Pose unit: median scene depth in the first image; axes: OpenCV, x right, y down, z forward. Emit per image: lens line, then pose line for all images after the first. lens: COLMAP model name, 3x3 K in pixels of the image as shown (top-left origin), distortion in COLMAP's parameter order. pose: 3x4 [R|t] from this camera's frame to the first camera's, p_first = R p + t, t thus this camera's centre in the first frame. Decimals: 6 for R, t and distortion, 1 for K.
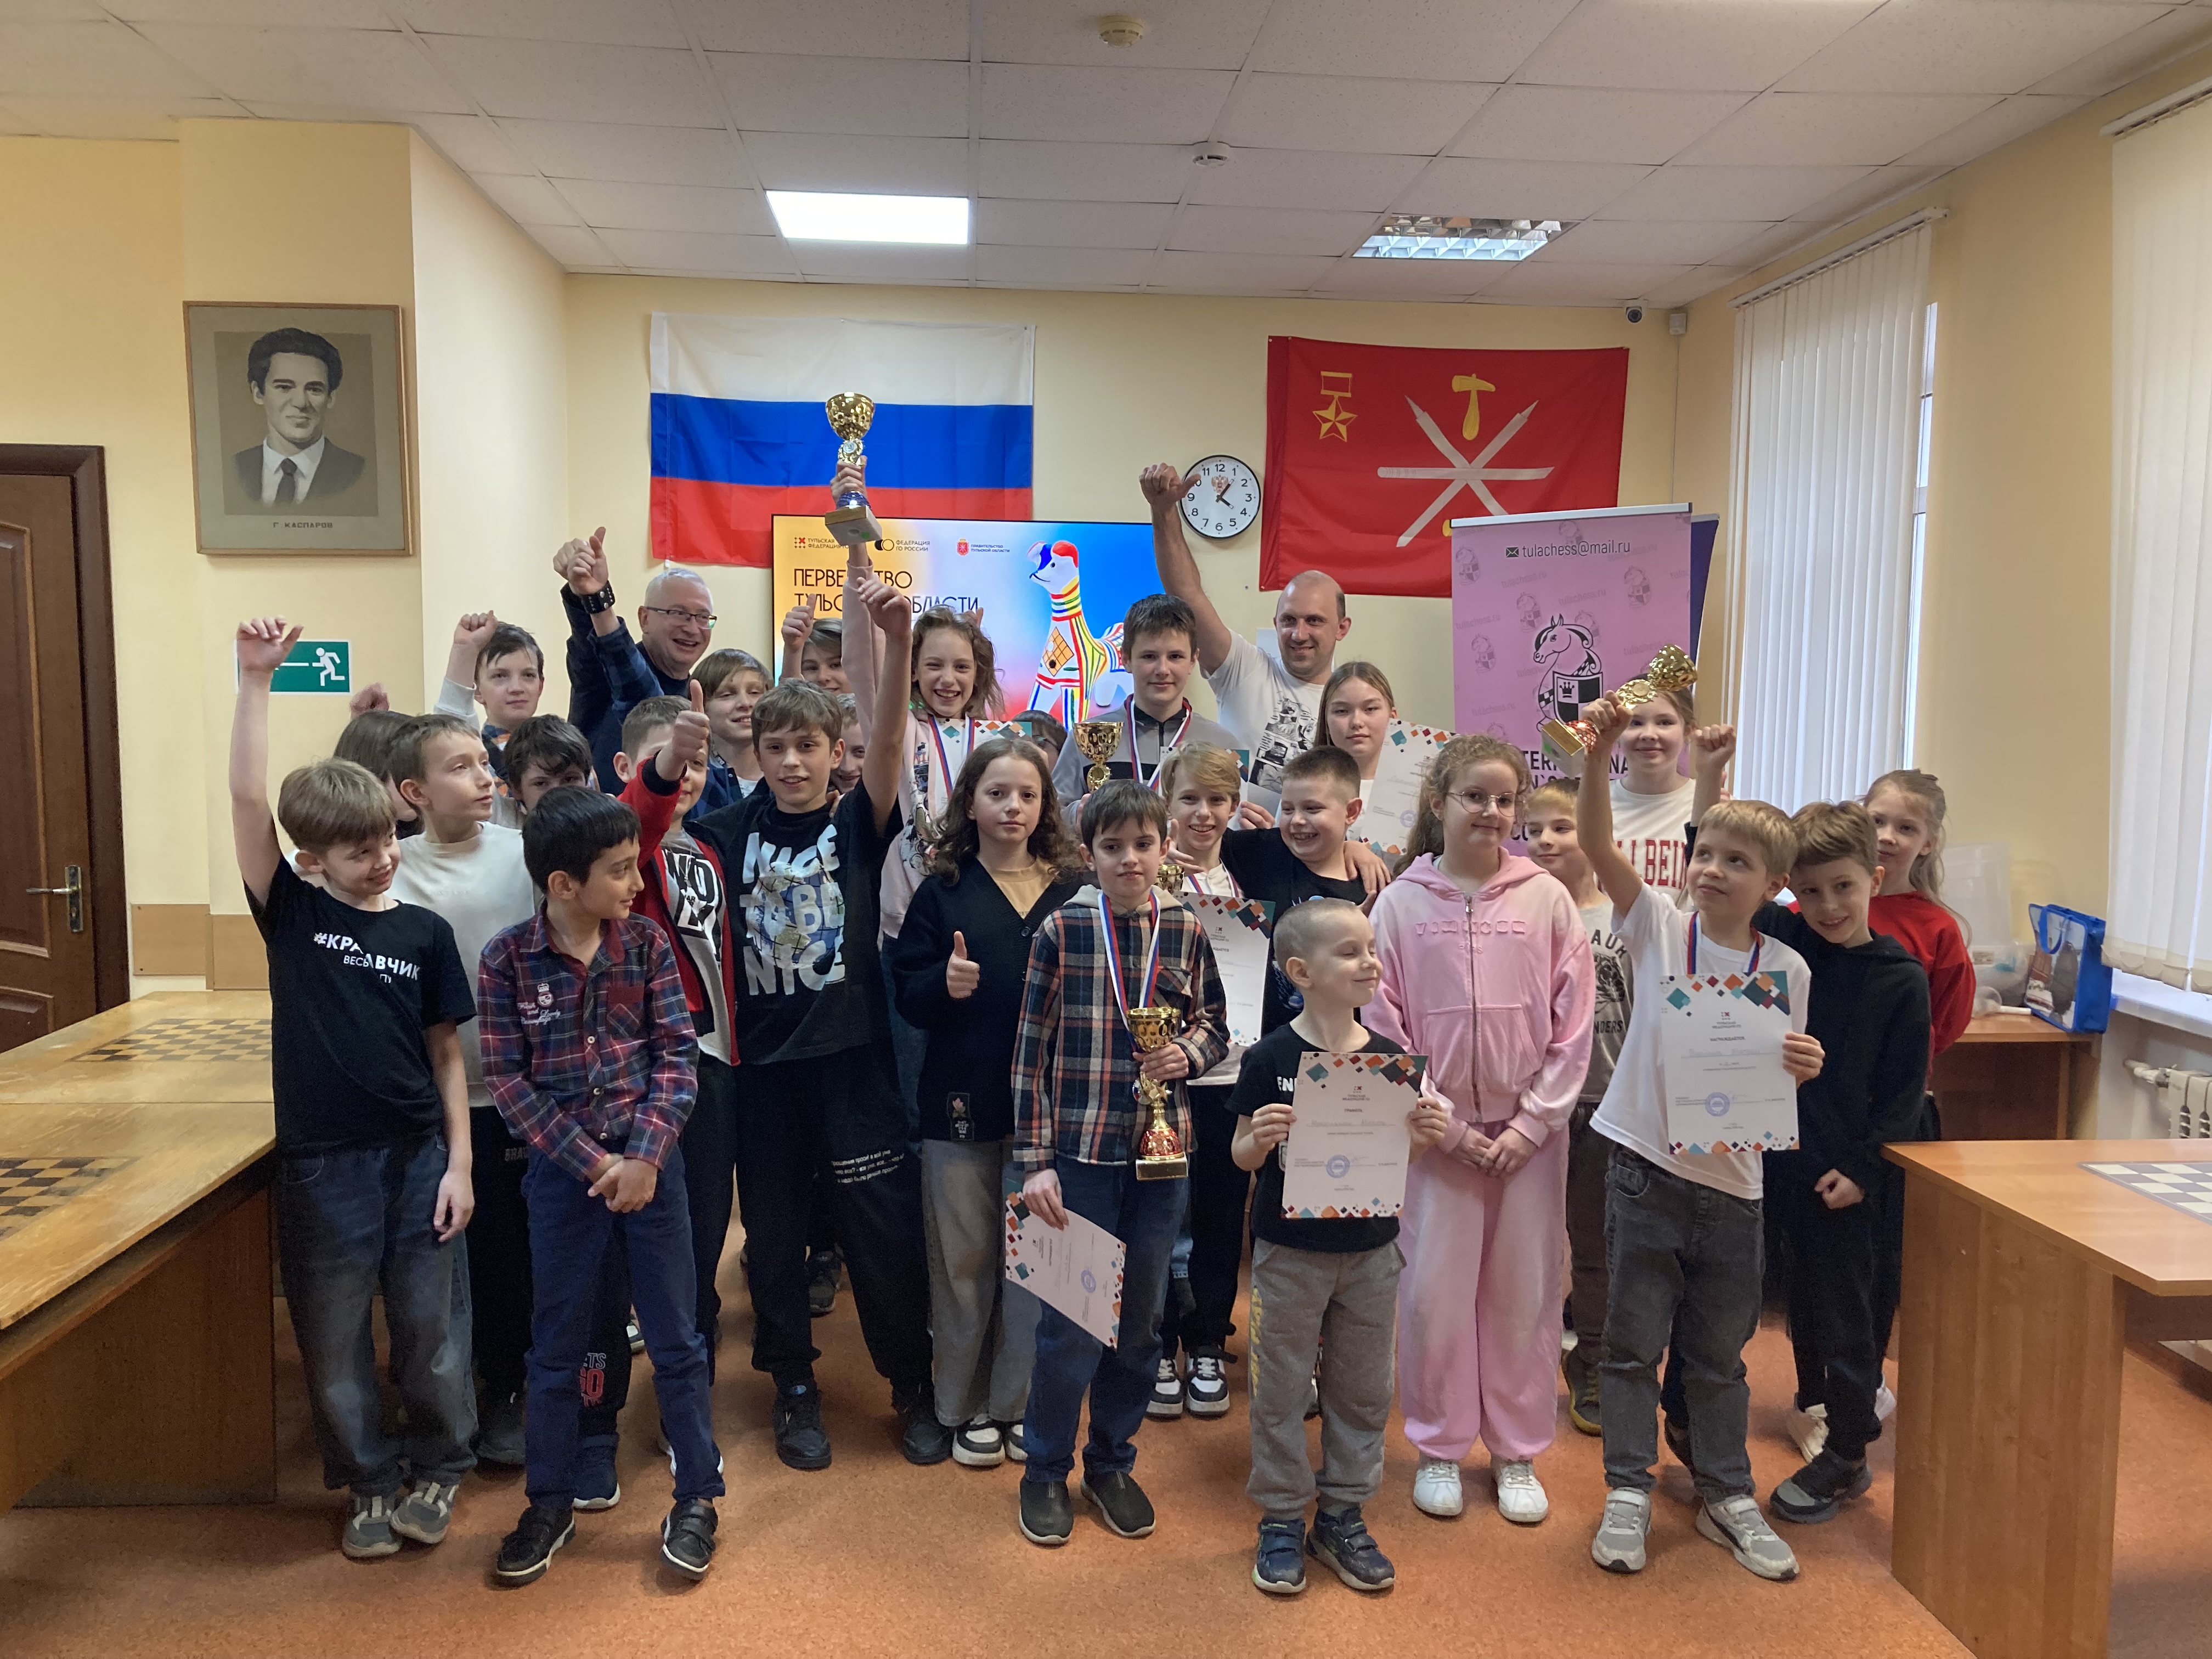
lens RADIAL K [[1868.0, 0, 1114.8], [0, 1868.0, 845.6], [0, 0, 1]] dist [-0.005053, 0.020710]
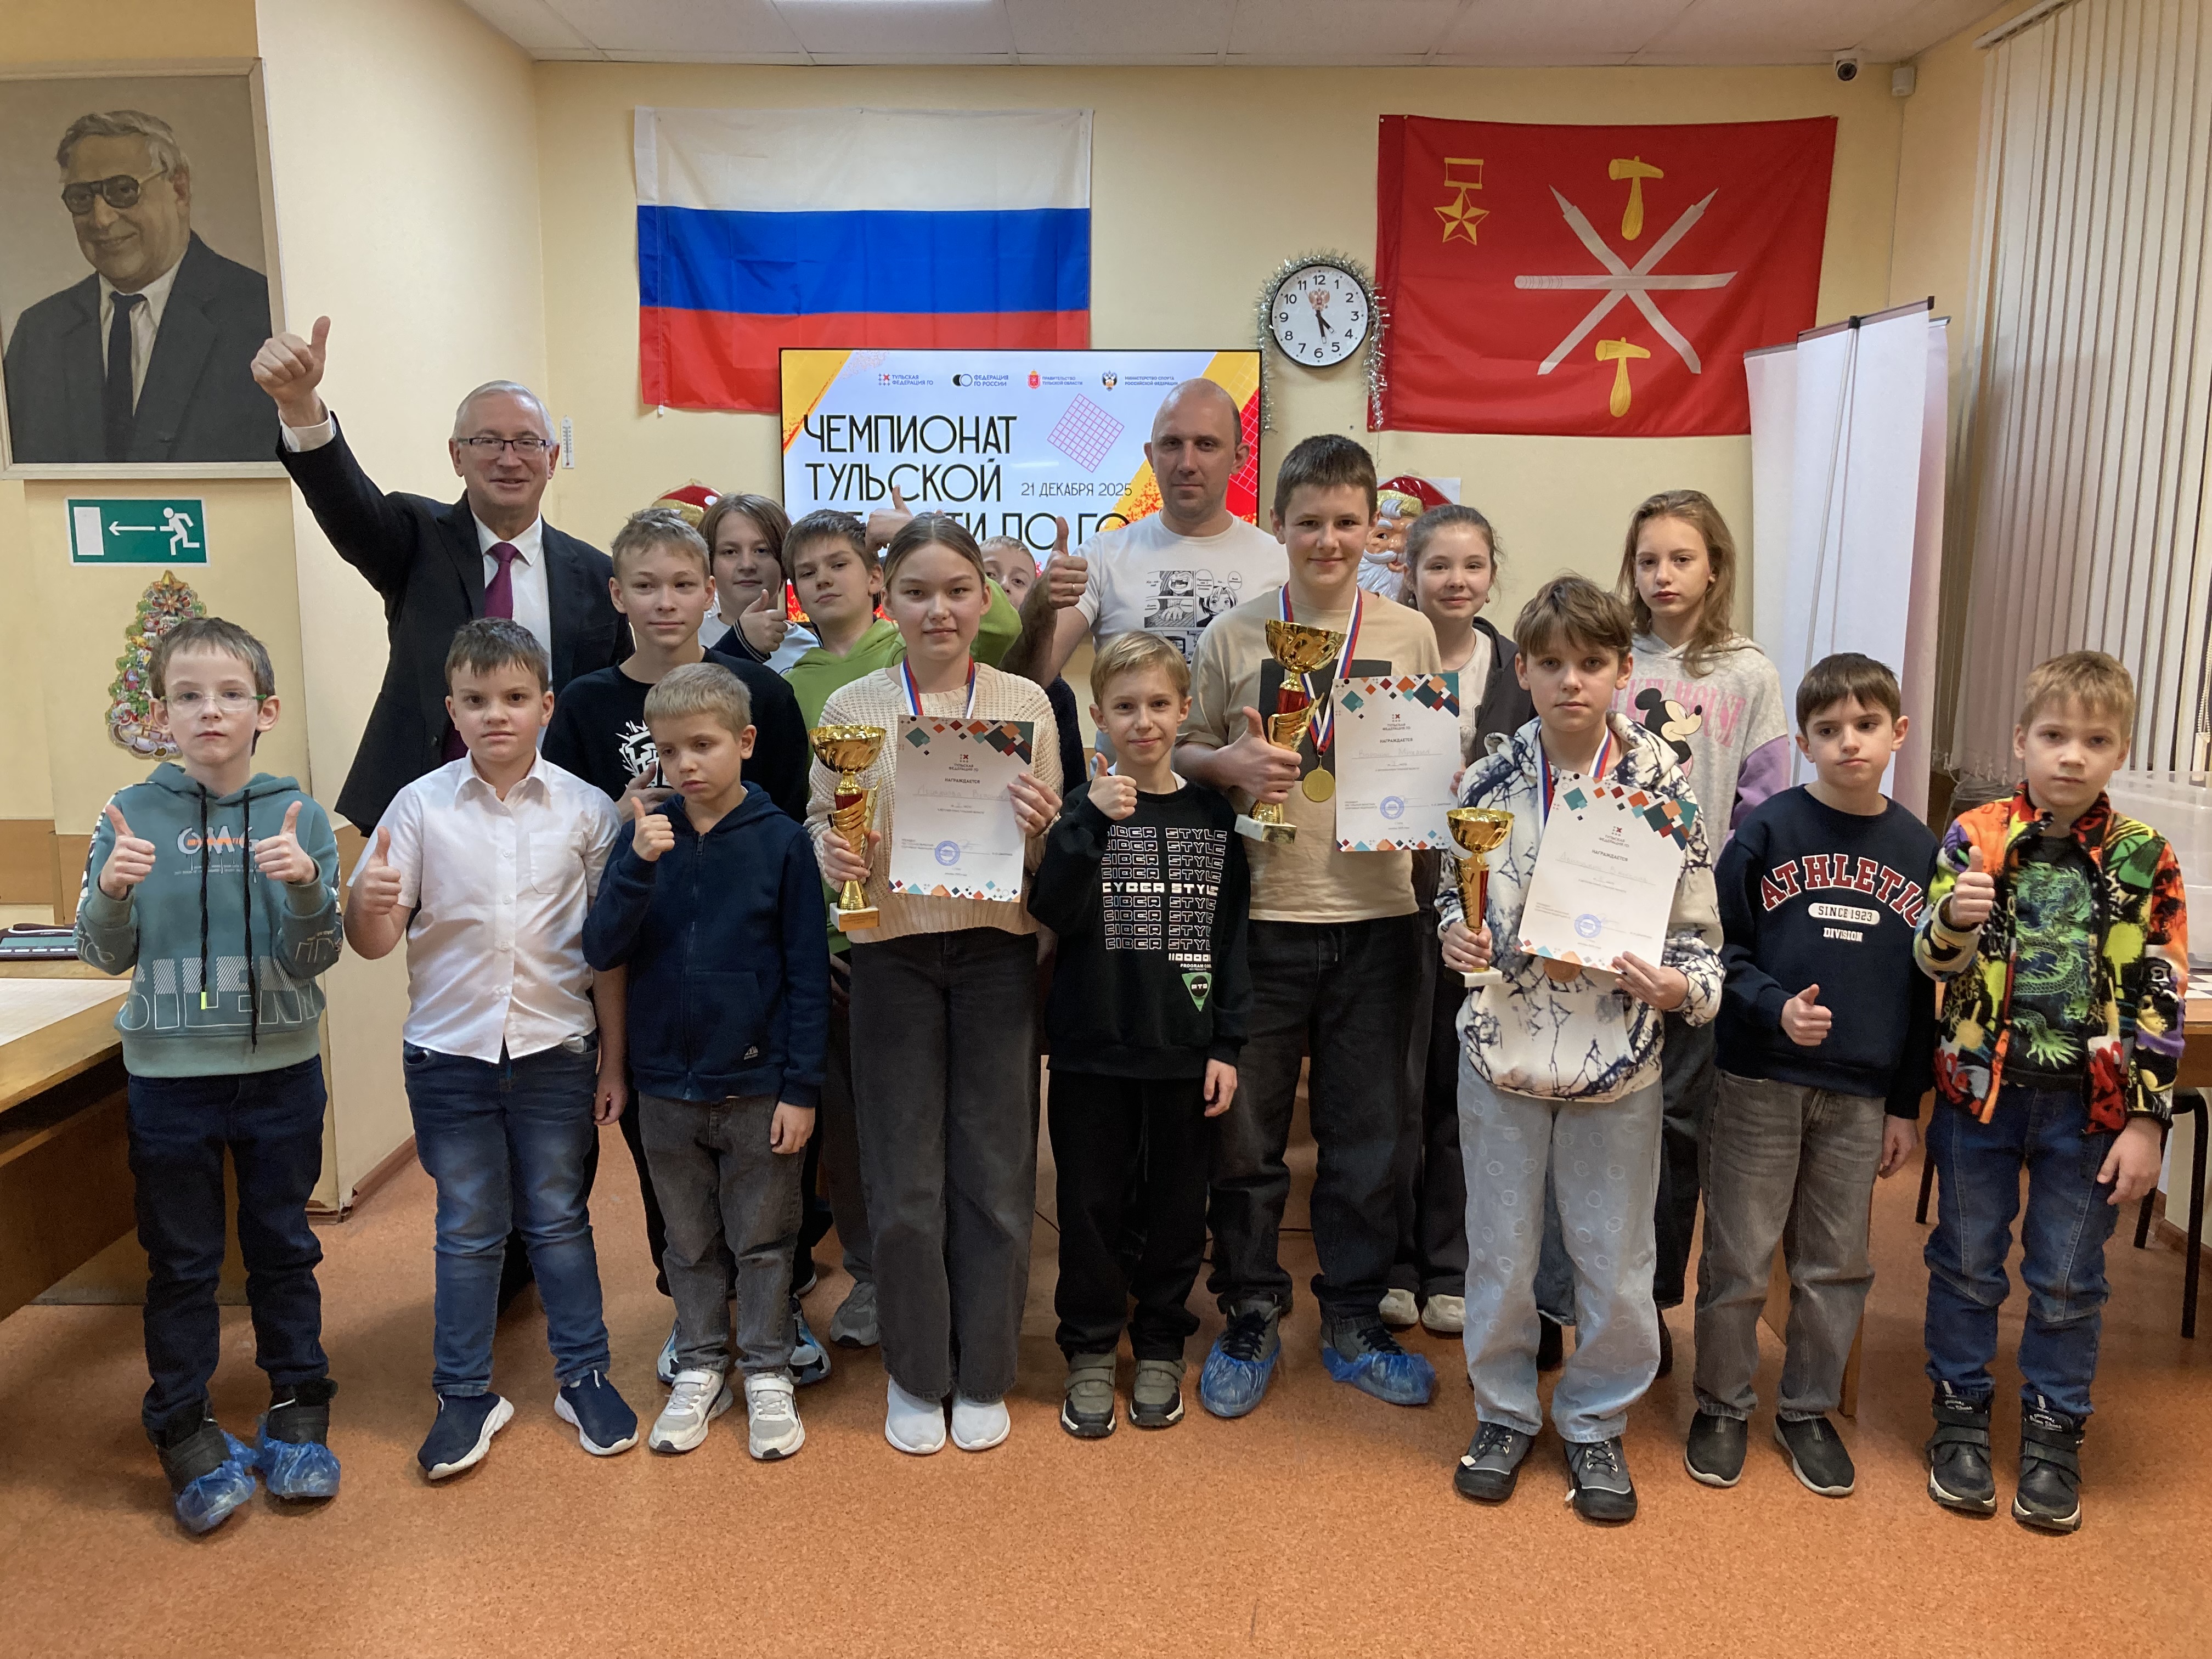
lens RADIAL K [[1868.0, 0, 1097.3], [0, 1868.0, 837.8], [0, 0, 1]] dist [-0.005053, 0.020710]
pose [[0.995361, 0.004625, -0.096104, 0.040601], [0.001283, 0.998117, 0.061319, -0.008735], [0.096207, -0.061158, 0.993481, 0.165018]]
